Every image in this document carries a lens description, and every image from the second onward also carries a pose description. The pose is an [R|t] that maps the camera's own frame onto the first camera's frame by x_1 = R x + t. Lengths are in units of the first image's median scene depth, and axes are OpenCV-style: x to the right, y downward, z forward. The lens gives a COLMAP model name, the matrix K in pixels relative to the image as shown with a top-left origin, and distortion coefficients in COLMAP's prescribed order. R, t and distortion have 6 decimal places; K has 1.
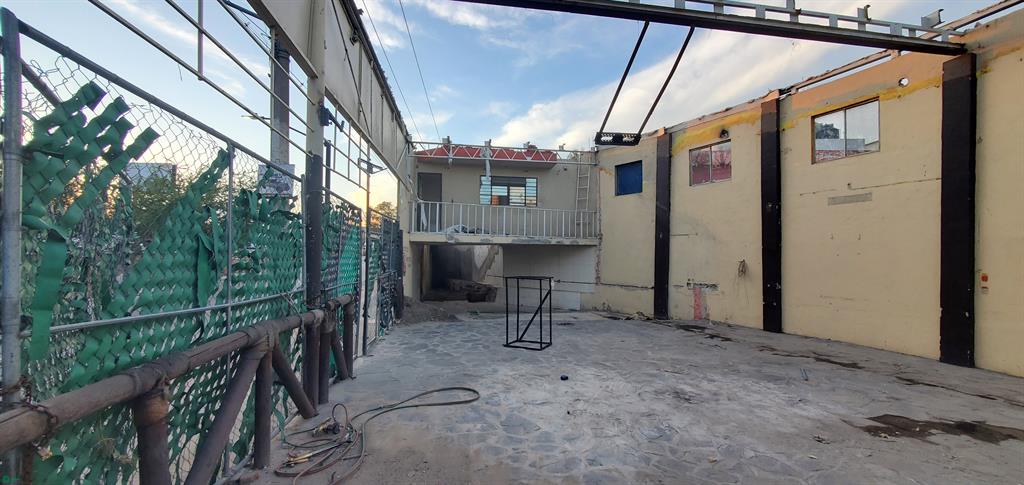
lens RADIAL K [[410.8, 0, 514.1], [0, 410.8, 247.5], [0, 0, 1]] dist [0.001166, -0.003146]
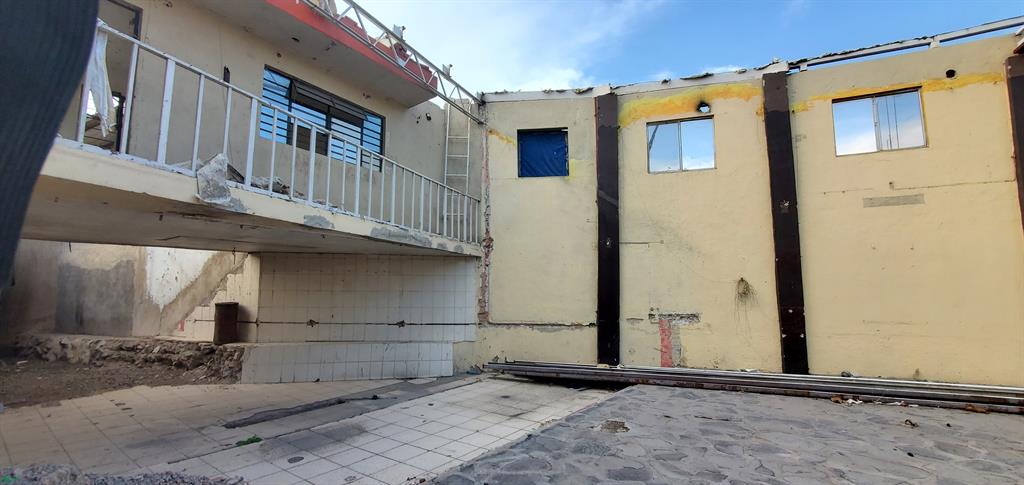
lens RADIAL K [[410.8, 0, 514.1], [0, 410.8, 247.5], [0, 0, 1]] dist [0.001166, -0.003146]
pose [[0.712343, 0.071208, 0.698210, -0.199886], [-0.008554, 0.995647, -0.092816, 0.039783], [-0.701780, 0.060145, 0.709851, 0.637436]]
